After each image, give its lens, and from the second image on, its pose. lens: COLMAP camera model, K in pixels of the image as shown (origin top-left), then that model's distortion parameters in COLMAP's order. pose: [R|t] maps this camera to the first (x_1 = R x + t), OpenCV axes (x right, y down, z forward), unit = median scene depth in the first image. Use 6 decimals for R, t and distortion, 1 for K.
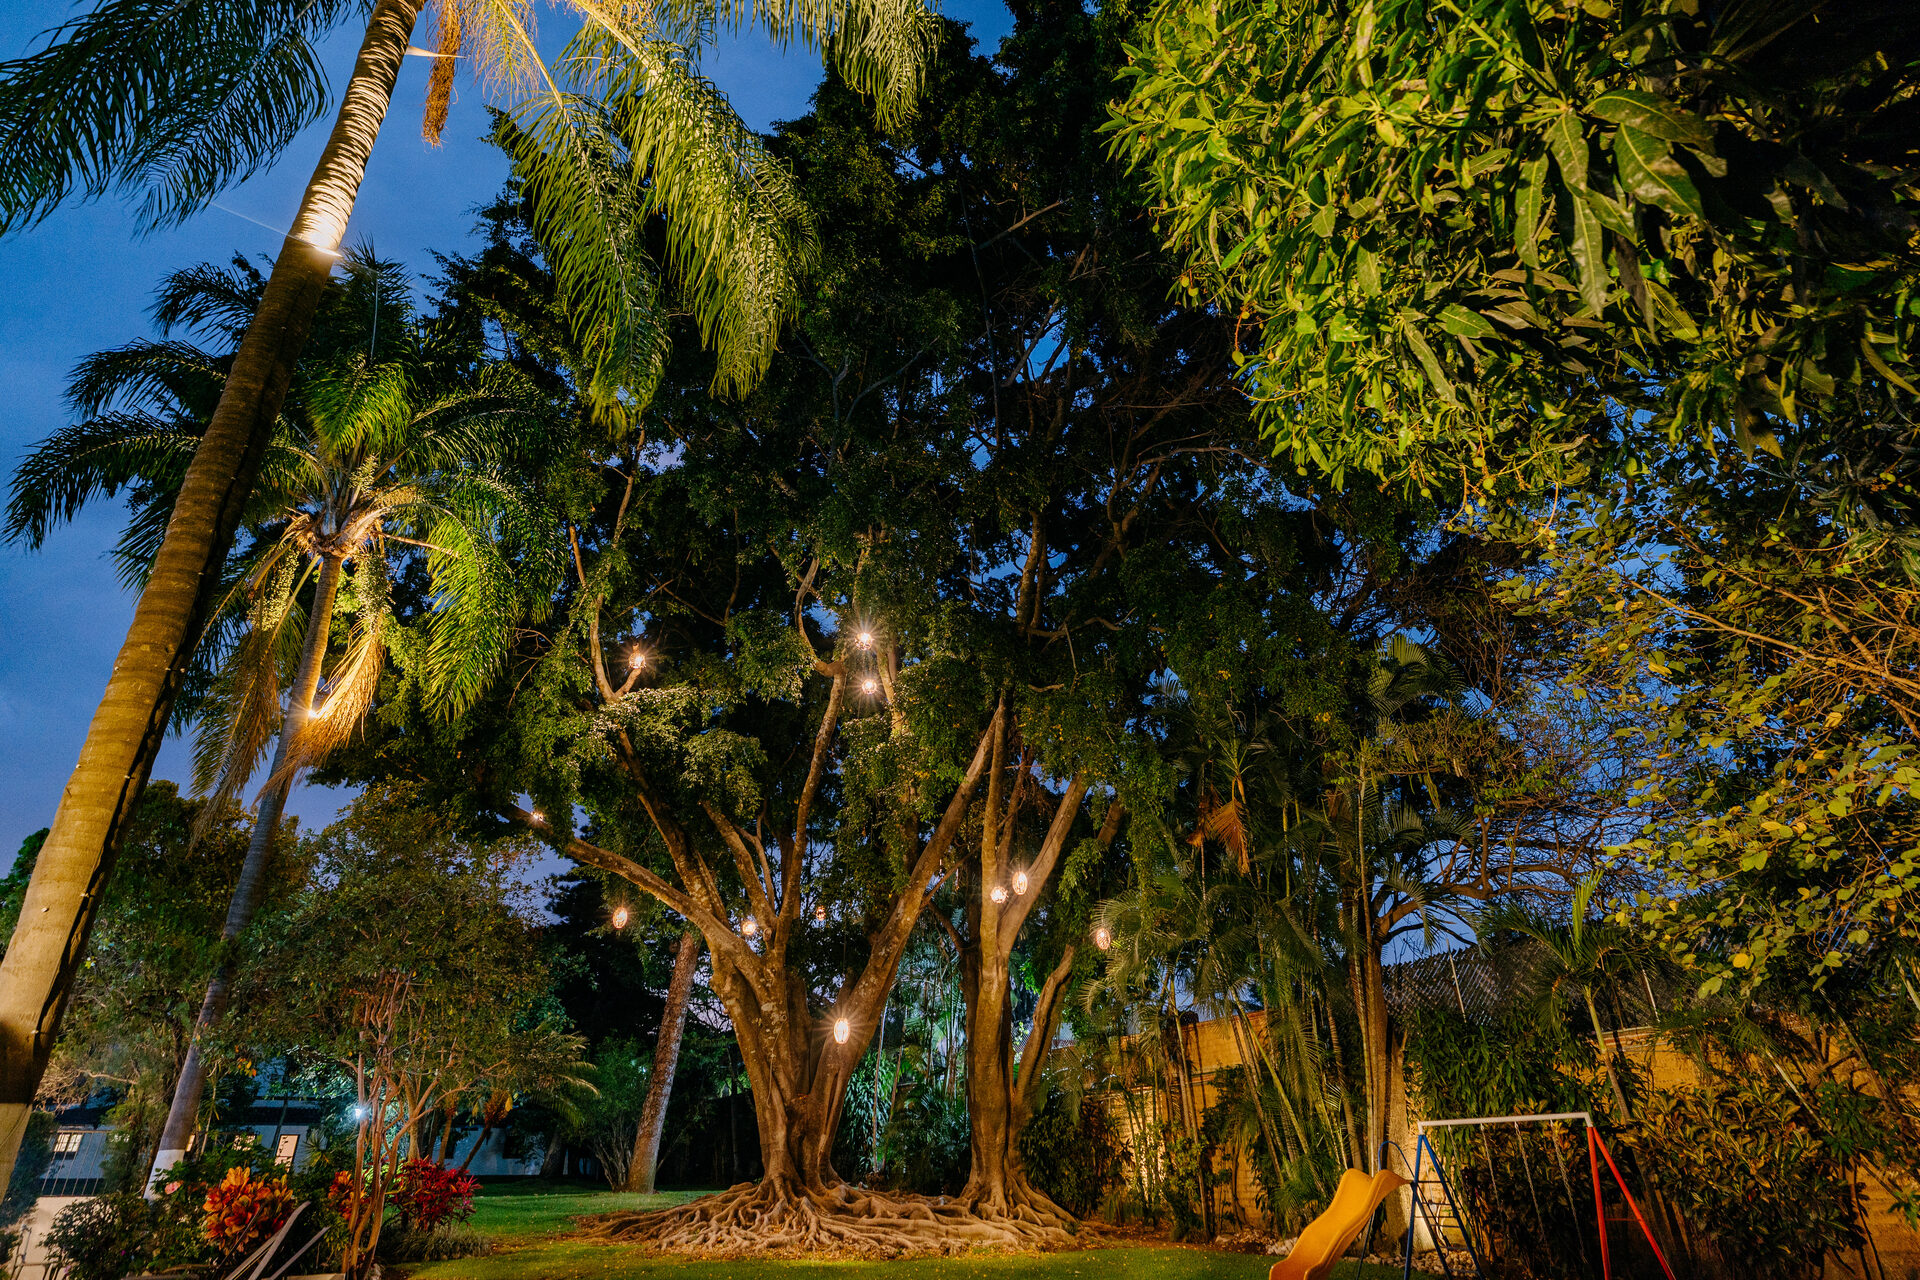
lens RADIAL K [[1014.8, 0, 960.0], [0, 1014.8, 640.0], [0, 0, 1]] dist [-0.001232, 0.000307]
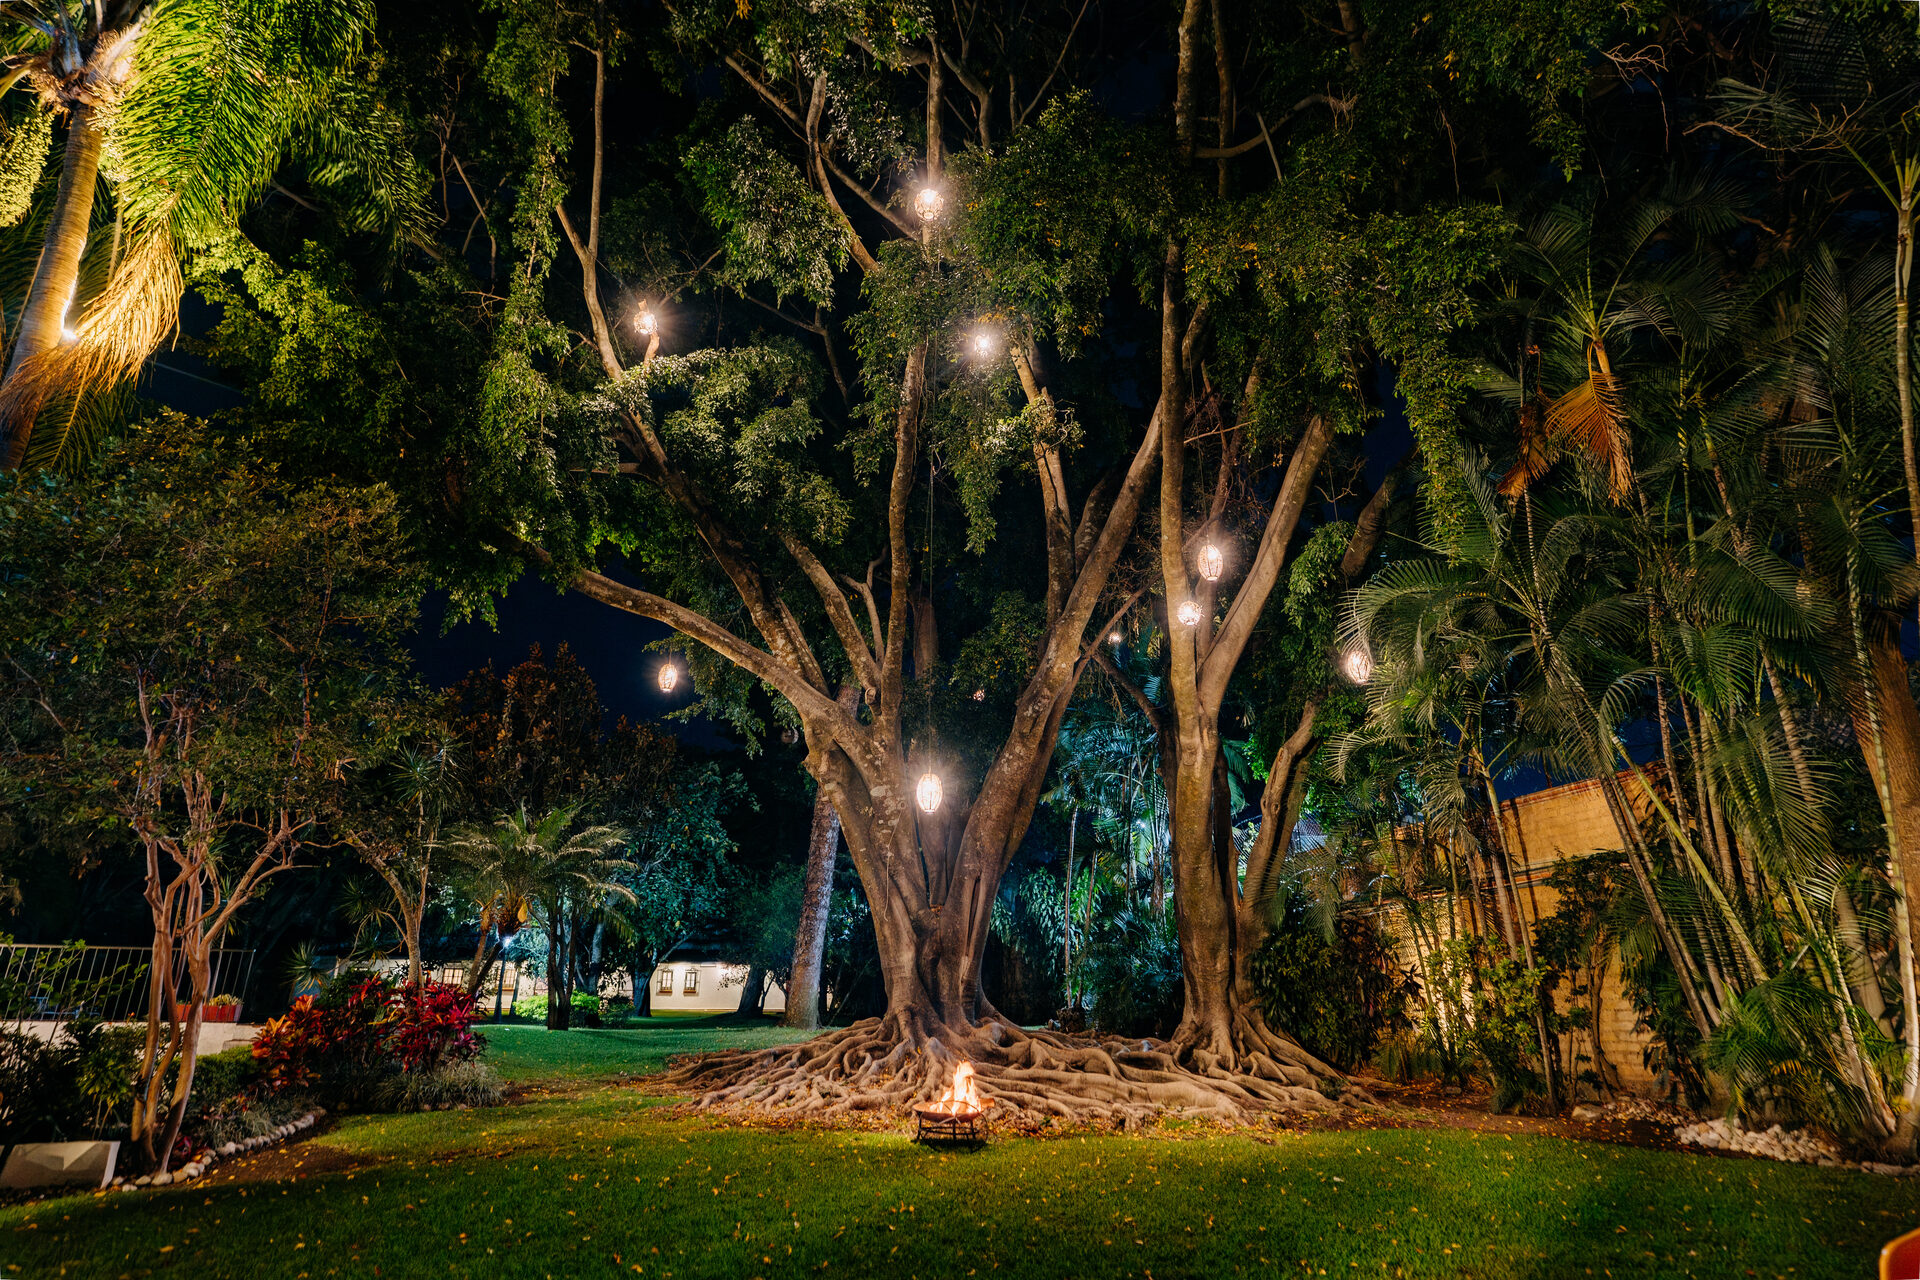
lens RADIAL K [[1019.3, 0, 965.3], [0, 1019.3, 630.4], [0, 0, 1]] dist [-0.003963, 0.001135]
pose [[0.972348, -0.070693, -0.222578, 0.043891], [0.097891, 0.988689, 0.113626, 0.173216], [0.212028, -0.132273, 0.968271, 0.323700]]
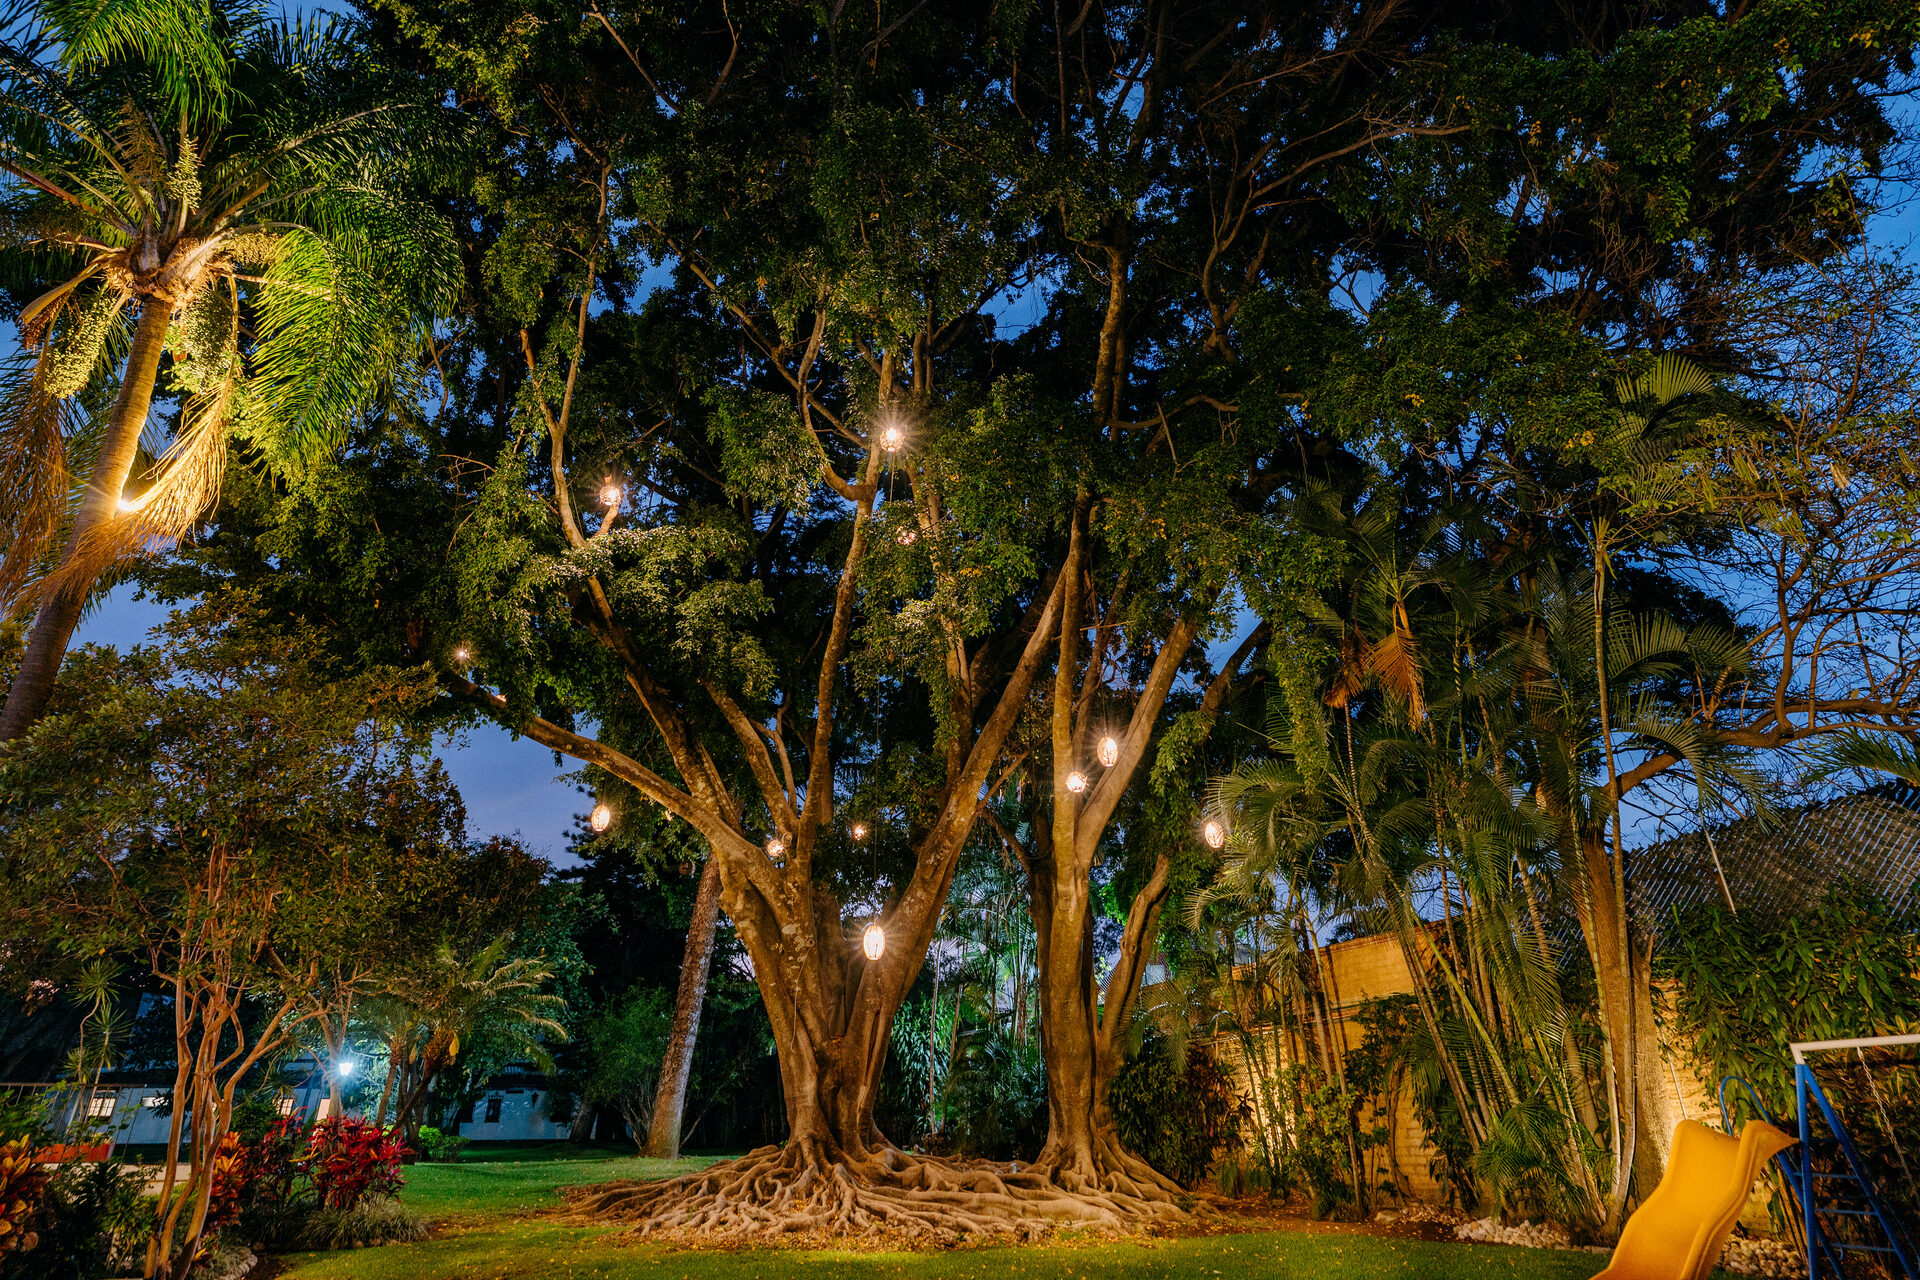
lens RADIAL K [[1017.9, 0, 960.8], [0, 1017.9, 636.1], [0, 0, 1]] dist [-0.002048, 0.000476]
pose [[0.998265, -0.028351, -0.051610, -0.007074], [0.029707, 0.999228, 0.025701, 0.116419], [0.050842, -0.027189, 0.998337, 0.216313]]
